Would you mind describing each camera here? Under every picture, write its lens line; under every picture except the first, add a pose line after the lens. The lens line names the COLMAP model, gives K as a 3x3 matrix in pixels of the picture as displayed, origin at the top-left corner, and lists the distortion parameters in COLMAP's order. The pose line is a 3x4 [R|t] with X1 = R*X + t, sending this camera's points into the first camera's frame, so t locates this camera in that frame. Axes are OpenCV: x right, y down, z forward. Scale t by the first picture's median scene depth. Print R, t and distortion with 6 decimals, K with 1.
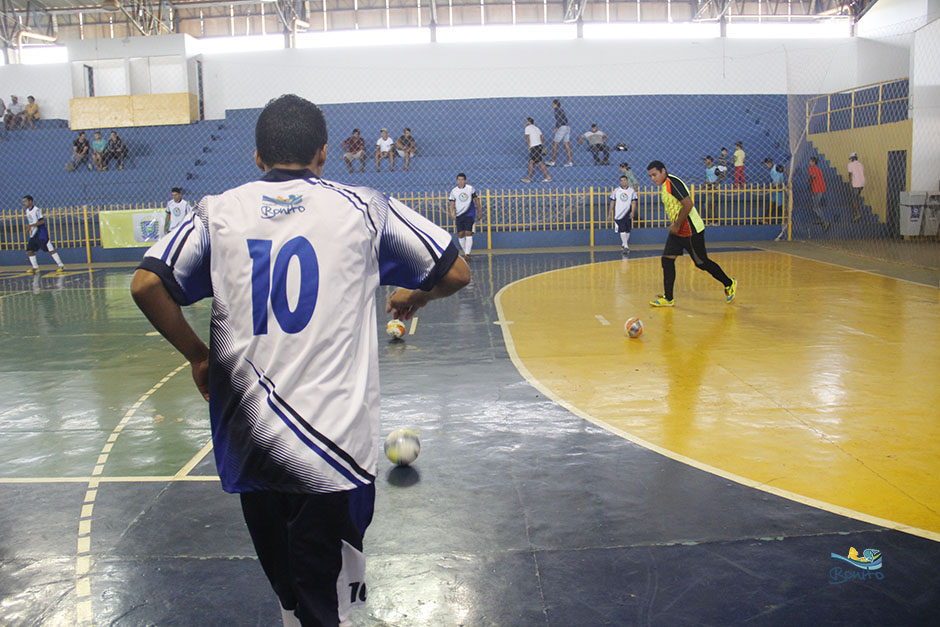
lens RADIAL K [[766.9, 0, 463.4], [0, 766.9, 296.2], [0, 0, 1]] dist [-0.171233, 0.123196]
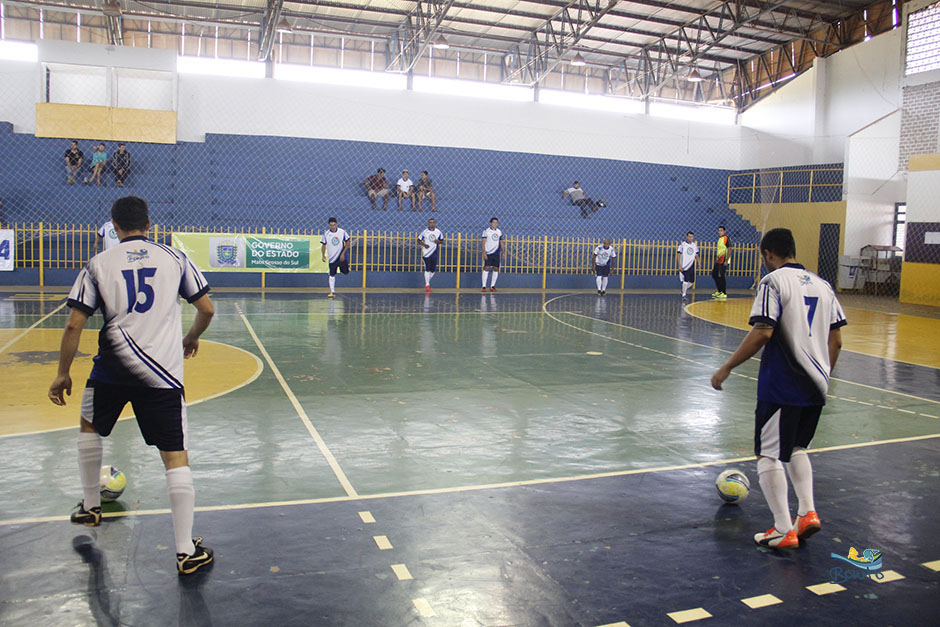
lens RADIAL K [[766.9, 0, 466.2], [0, 766.9, 312.3], [0, 0, 1]] dist [-0.171233, 0.123196]
pose [[0.937732, 0.024565, 0.346490, -0.383418], [-0.012880, 0.999269, -0.035987, 0.013020], [-0.347121, 0.029284, 0.937363, -0.011542]]
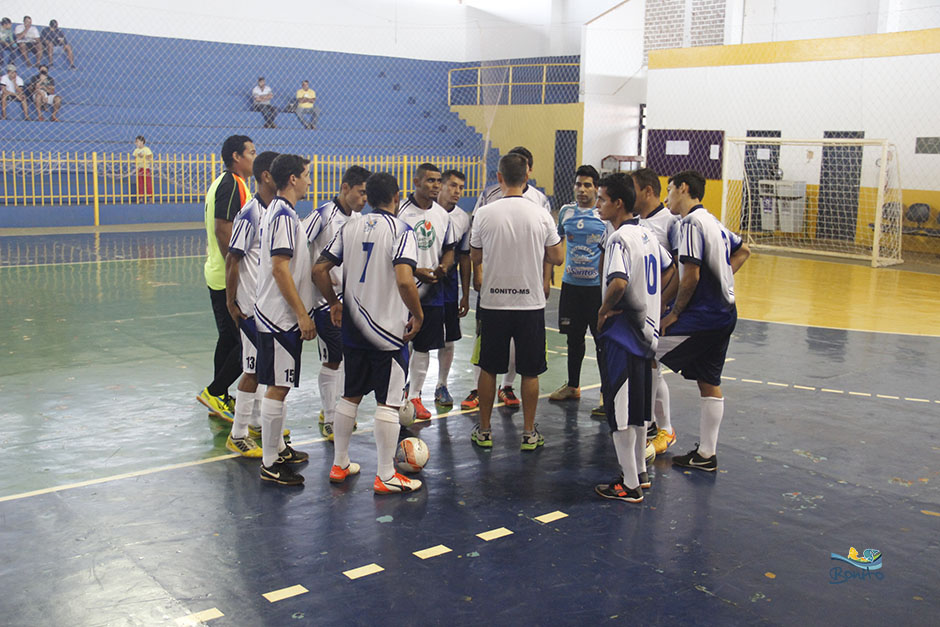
lens RADIAL K [[992.8, 0, 461.6], [0, 992.8, 316.0], [0, 0, 1]] dist [-0.028844, 0.000000]
pose [[0.780999, -0.056941, 0.621931, -0.380261], [0.037566, 0.998315, 0.044227, 0.006164], [-0.623402, -0.011178, 0.781822, -0.057117]]
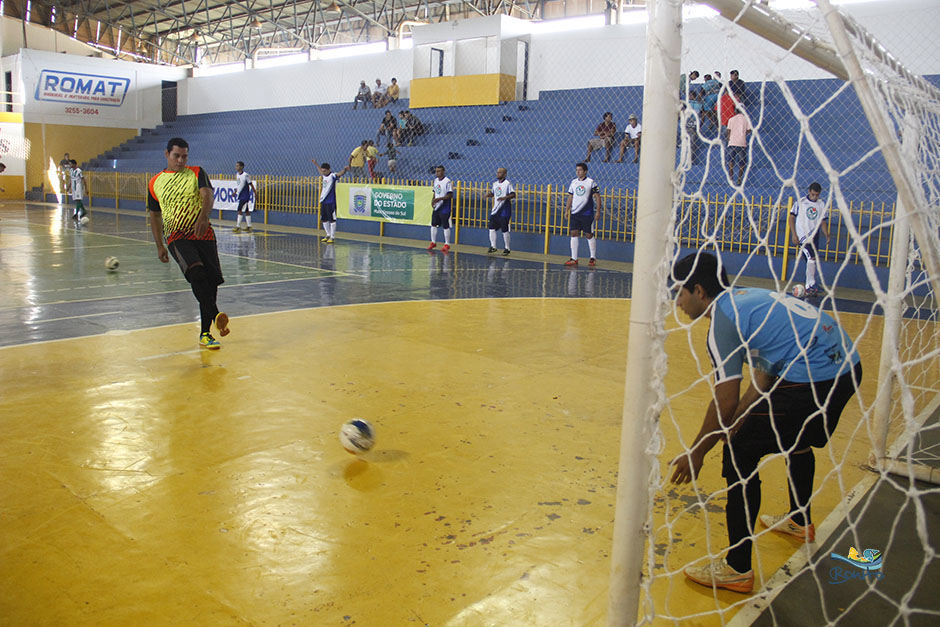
lens RADIAL K [[766.9, 0, 471.7], [0, 766.9, 311.6], [0, 0, 1]] dist [-0.171233, 0.123196]
pose [[0.745790, 0.167499, -0.644780, 0.328052], [-0.152136, 0.985121, 0.079943, -0.041131], [0.648577, 0.038474, 0.760176, 0.252033]]
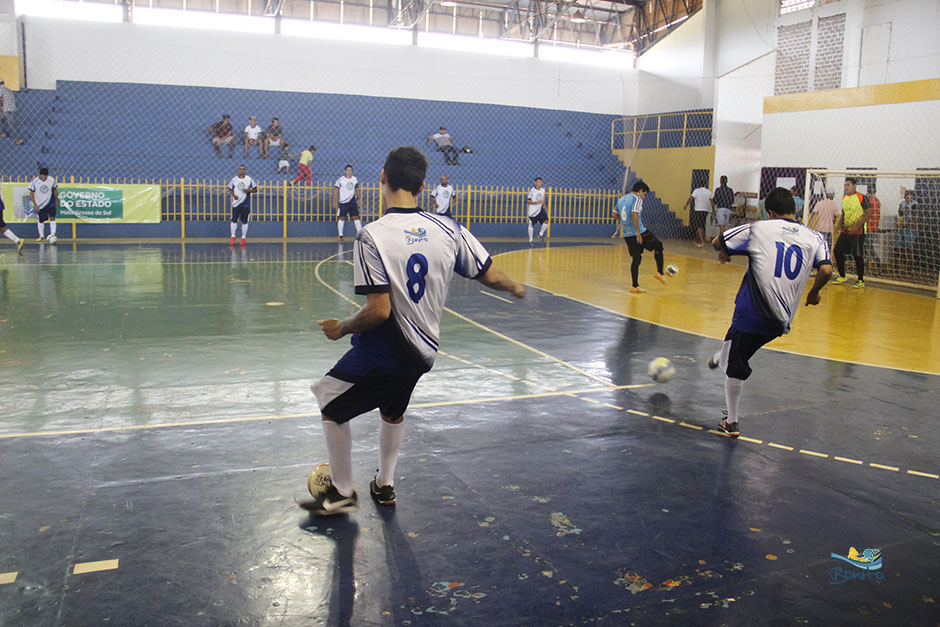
lens RADIAL K [[766.9, 0, 461.2], [0, 766.9, 300.7], [0, 0, 1]] dist [-0.171233, 0.123196]
pose [[0.928420, 0.003778, 0.371514, -0.216714], [-0.008805, 0.999891, 0.011837, 0.012119], [-0.371429, -0.014261, 0.928352, -0.041217]]
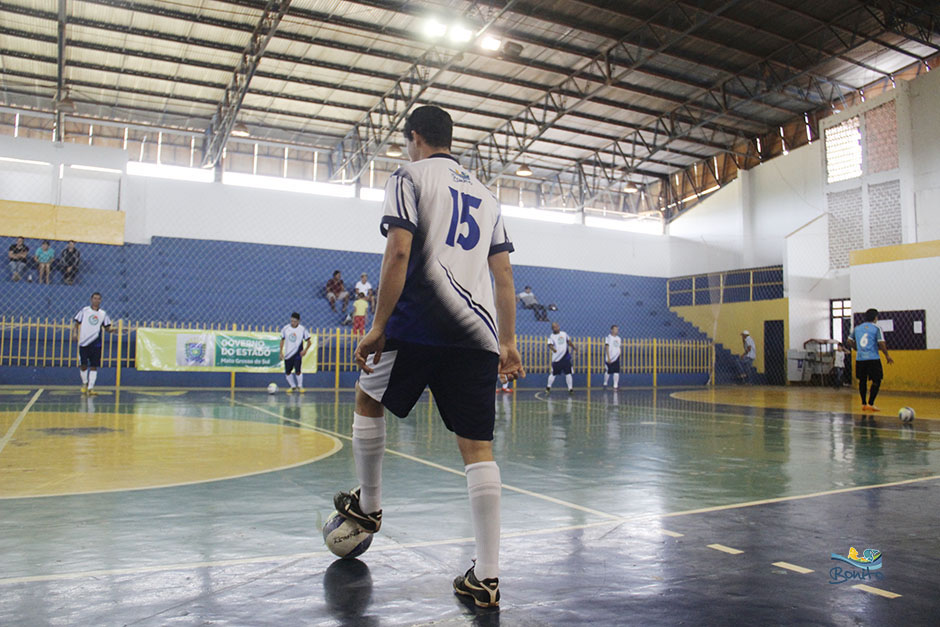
lens RADIAL K [[766.9, 0, 467.2], [0, 766.9, 307.8], [0, 0, 1]] dist [-0.171233, 0.123196]
pose [[0.884176, 0.076223, 0.460893, -0.454690], [0.022253, 0.978607, -0.204533, 0.042120], [-0.466624, 0.191099, 0.863564, 0.040932]]
